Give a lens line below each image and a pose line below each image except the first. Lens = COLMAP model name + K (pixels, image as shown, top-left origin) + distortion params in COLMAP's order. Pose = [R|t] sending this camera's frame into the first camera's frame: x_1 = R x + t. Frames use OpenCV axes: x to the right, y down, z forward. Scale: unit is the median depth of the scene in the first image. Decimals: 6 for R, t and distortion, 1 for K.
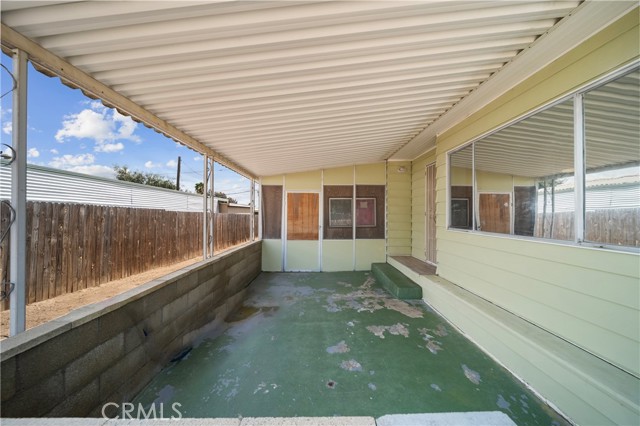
lens RADIAL K [[225.4, 0, 319.6], [0, 225.4, 212.5], [0, 0, 1]] dist [-0.001648, -0.000280]
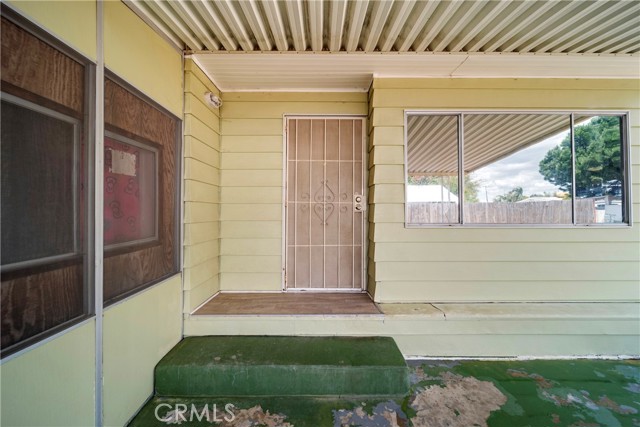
lens RADIAL K [[225.4, 0, 319.6], [0, 225.4, 213.0], [0, 0, 1]] dist [-0.001648, -0.000280]
pose [[0.006628, -0.010875, 0.999919, -0.096948], [-0.006312, 0.999920, 0.010916, 0.028107], [-0.999958, -0.006384, 0.006559, 1.261061]]
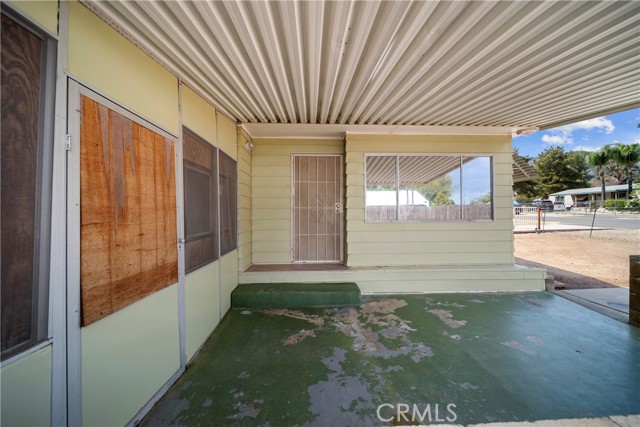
lens RADIAL K [[225.4, 0, 319.6], [0, 225.4, 213.0], [0, 0, 1]] dist [-0.001648, -0.000280]
pose [[-0.036243, 0.001806, 0.999341, -0.566771], [-0.002597, 0.999995, -0.001901, 0.031041], [-0.999340, -0.002664, -0.036238, 1.281453]]
